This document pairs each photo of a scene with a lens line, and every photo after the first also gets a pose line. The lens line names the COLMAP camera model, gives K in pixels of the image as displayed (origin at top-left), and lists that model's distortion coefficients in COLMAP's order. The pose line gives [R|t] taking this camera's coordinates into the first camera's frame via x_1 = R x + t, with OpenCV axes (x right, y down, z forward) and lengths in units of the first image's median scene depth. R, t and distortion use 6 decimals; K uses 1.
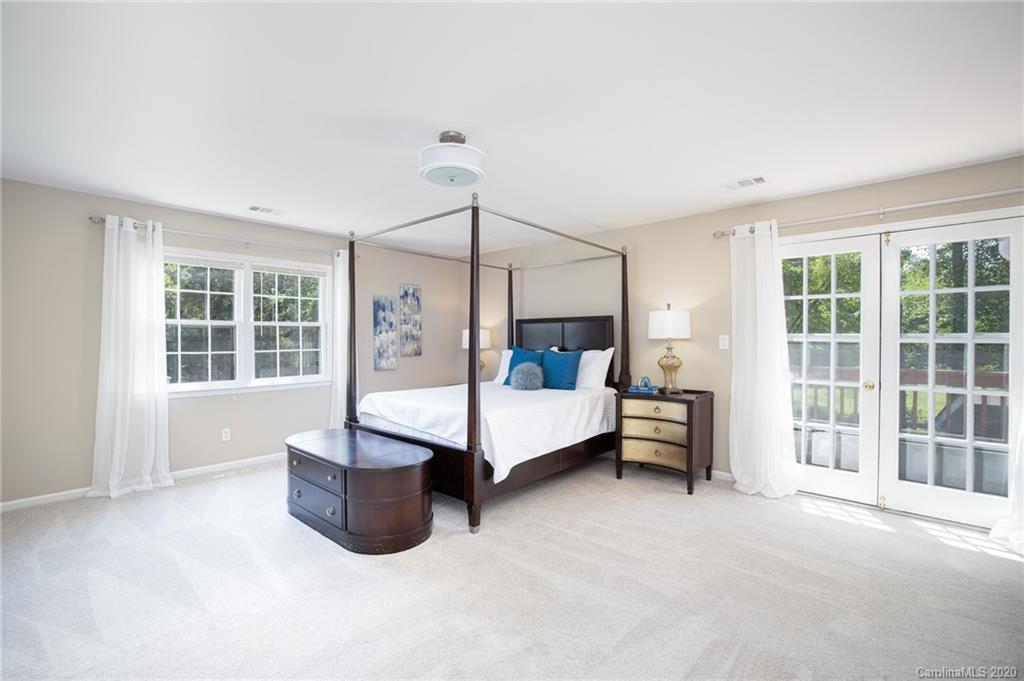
lens RADIAL K [[440.8, 0, 504.2], [0, 440.8, 341.6], [0, 0, 1]] dist [-0.018876, 0.002233]
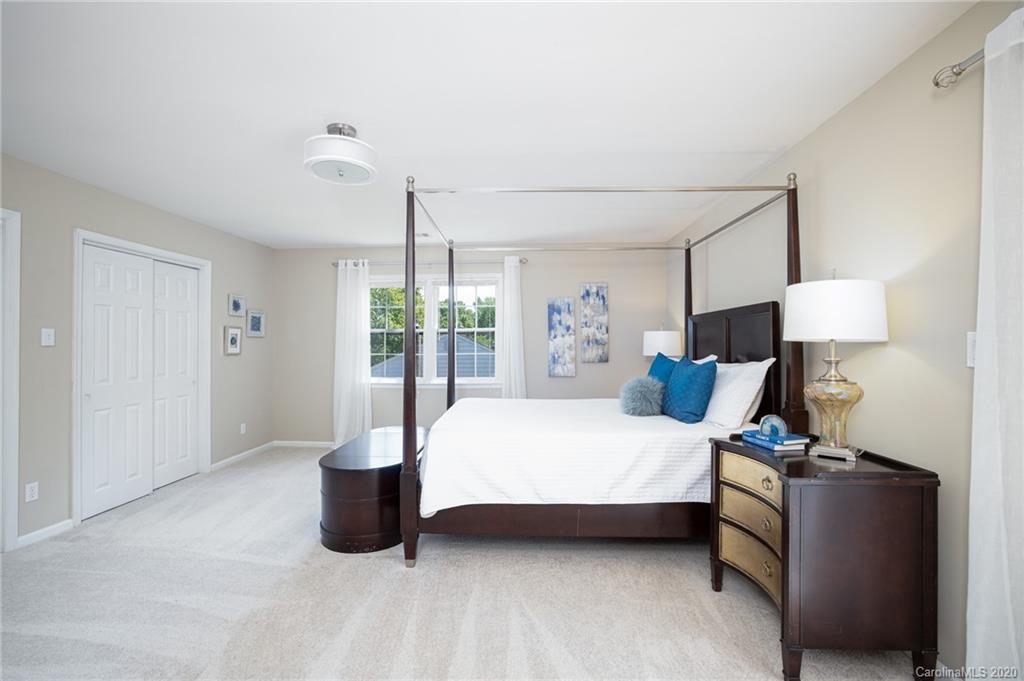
lens RADIAL K [[440.8, 0, 509.4], [0, 440.8, 346.5], [0, 0, 1]] dist [-0.018876, 0.002233]
pose [[0.635745, 0.003545, -0.771891, 0.383951], [-0.002868, 0.999993, 0.002230, -0.001586], [0.771894, 0.000796, 0.635751, 0.315430]]
